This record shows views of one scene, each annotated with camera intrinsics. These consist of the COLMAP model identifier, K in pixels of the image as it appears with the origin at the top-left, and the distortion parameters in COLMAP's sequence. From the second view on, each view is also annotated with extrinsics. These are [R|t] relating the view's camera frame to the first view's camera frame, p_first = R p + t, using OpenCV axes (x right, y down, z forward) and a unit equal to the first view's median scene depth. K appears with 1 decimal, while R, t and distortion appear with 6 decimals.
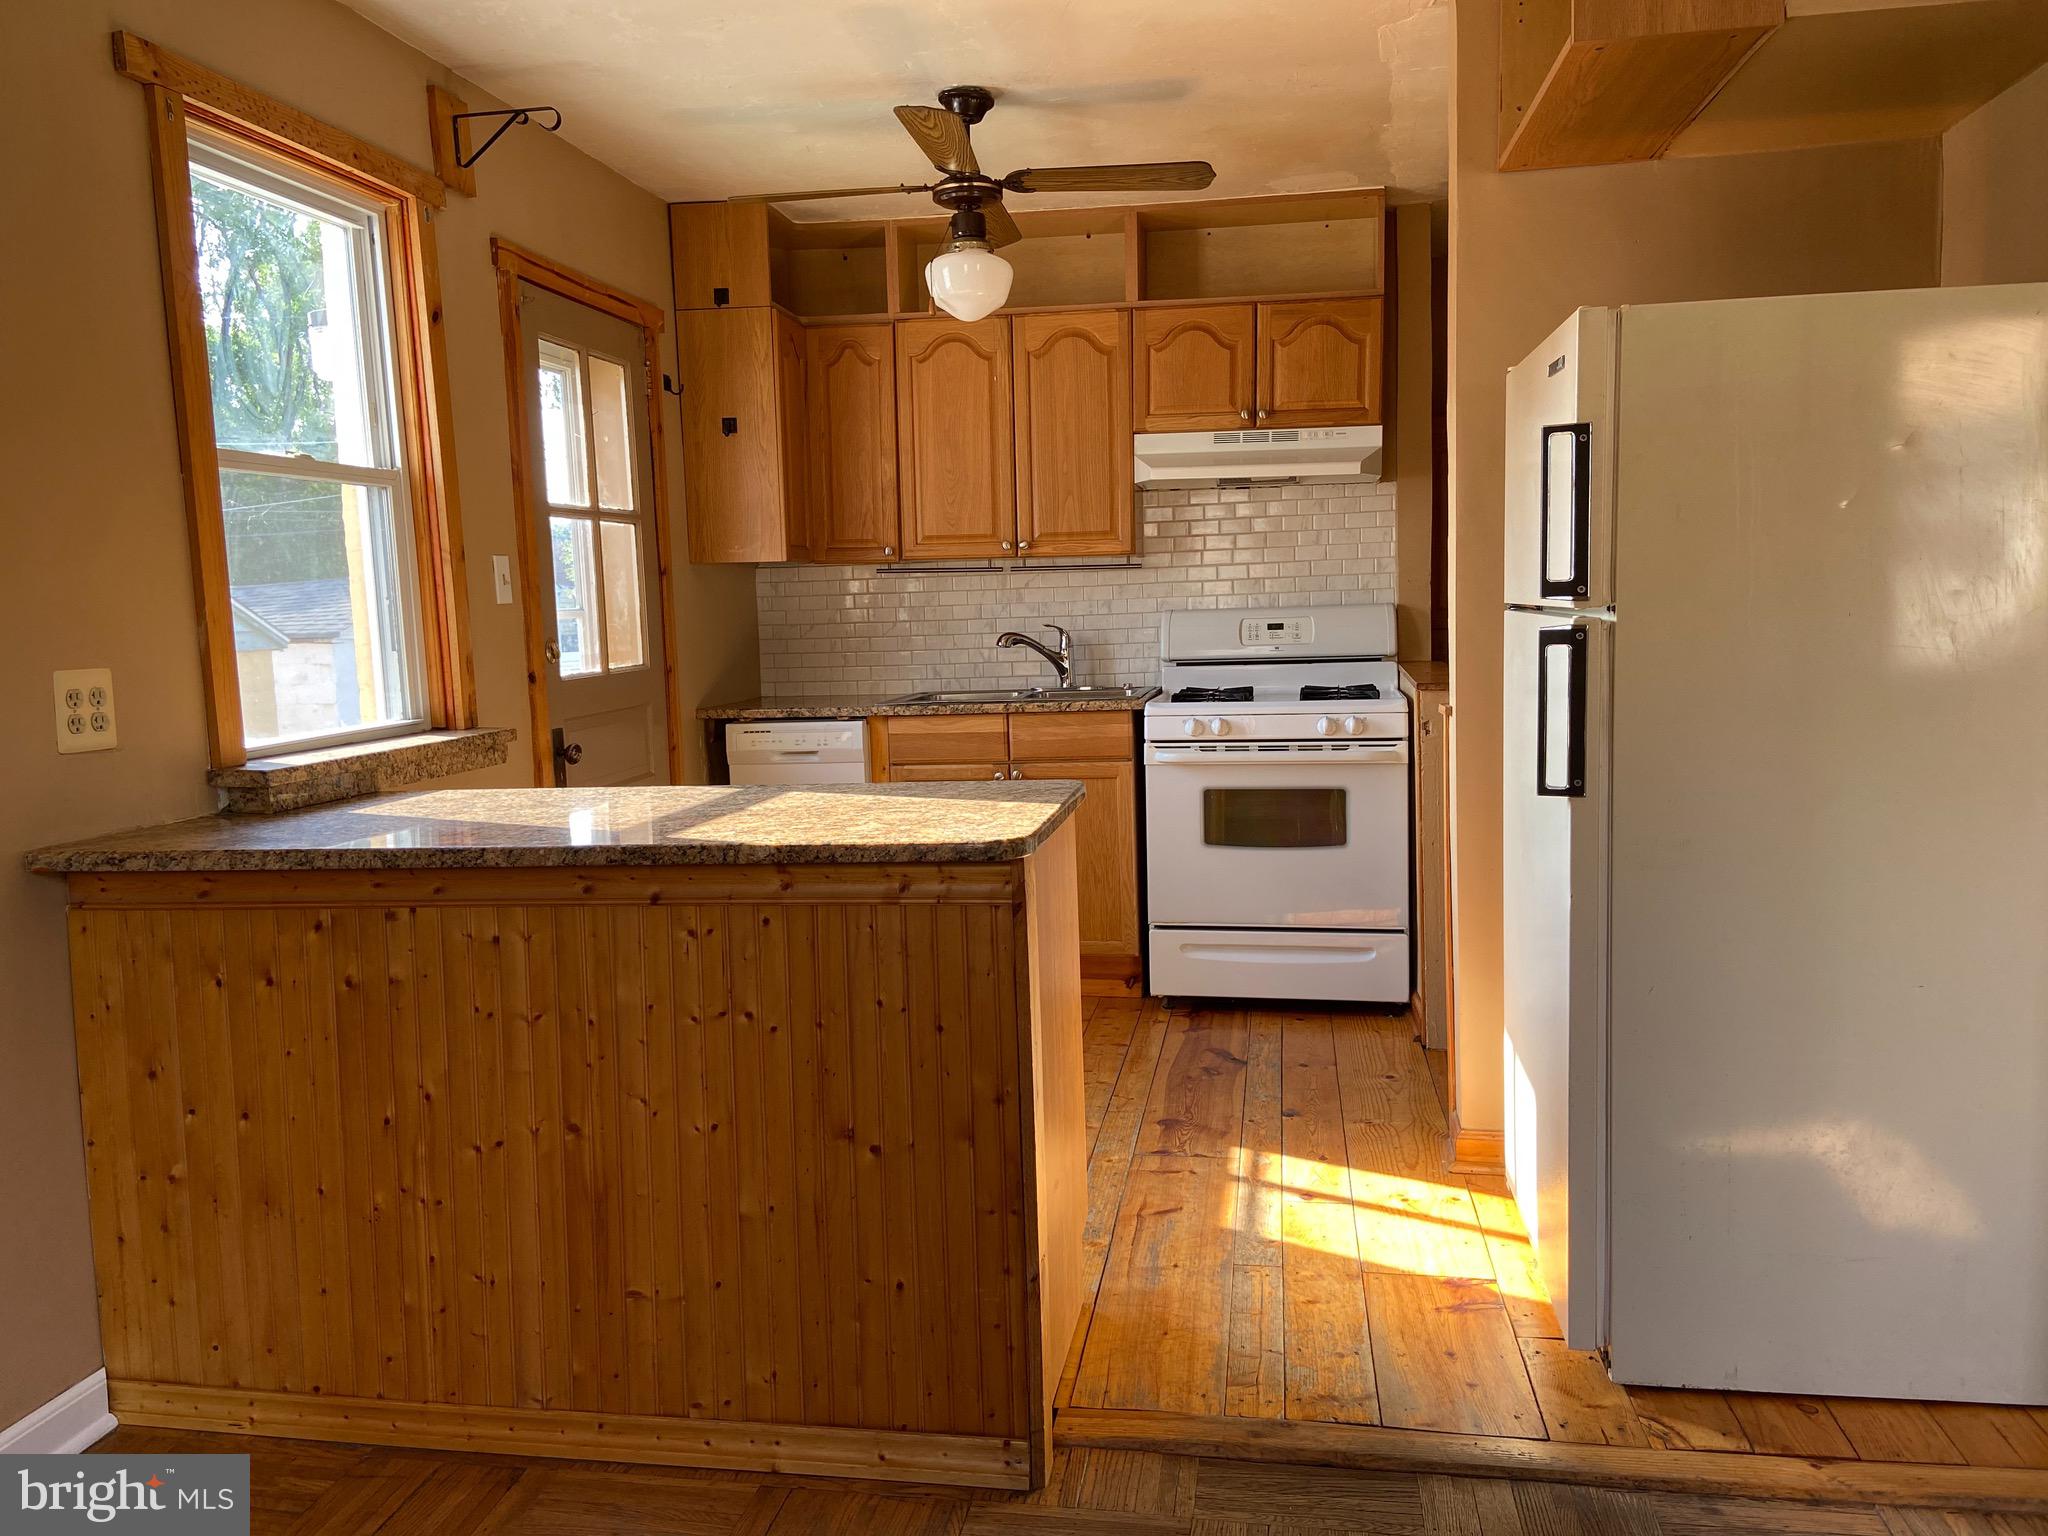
lens RADIAL K [[1530.8, 0, 1020.5], [0, 1530.8, 760.7], [0, 0, 1]] dist [0.139531, -0.183847]
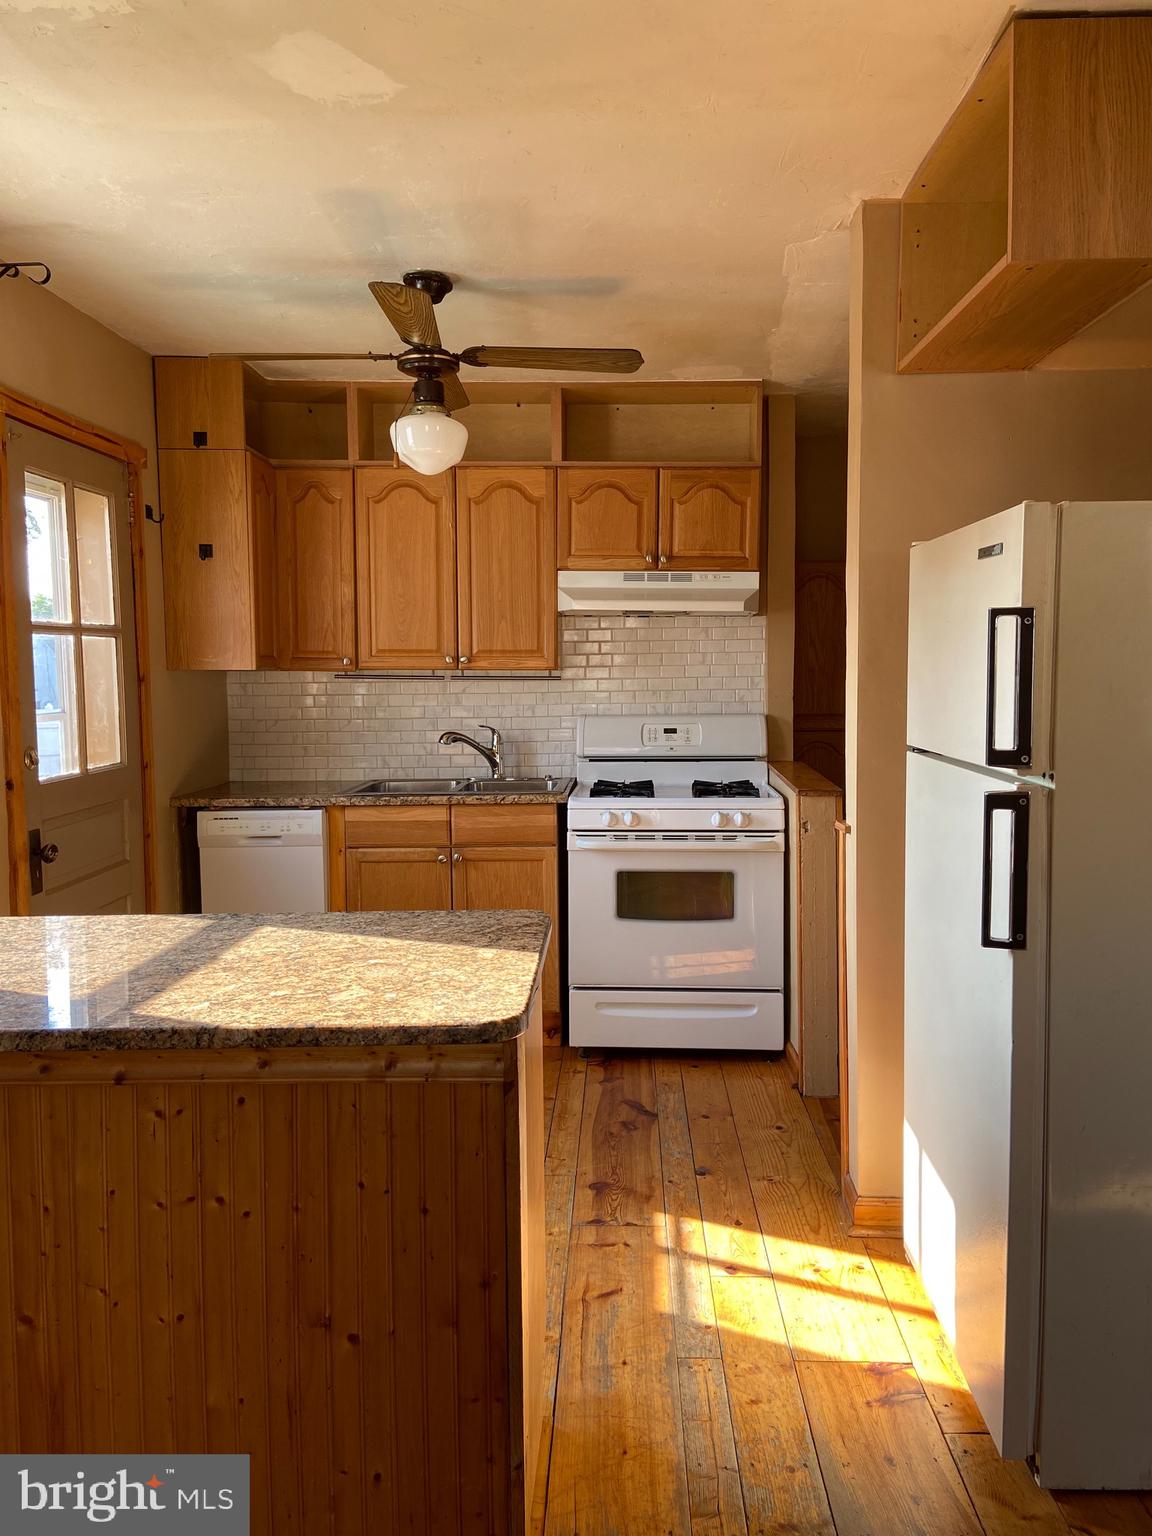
lens RADIAL K [[1148.1, 0, 581.3], [0, 1148.1, 759.2], [0, 0, 1]] dist [0.139531, -0.183847]
pose [[0.991155, 0.012029, 0.132165, -0.032273], [-0.008421, 0.999577, -0.027820, -0.052496], [-0.132444, 0.026461, 0.990837, 0.146653]]
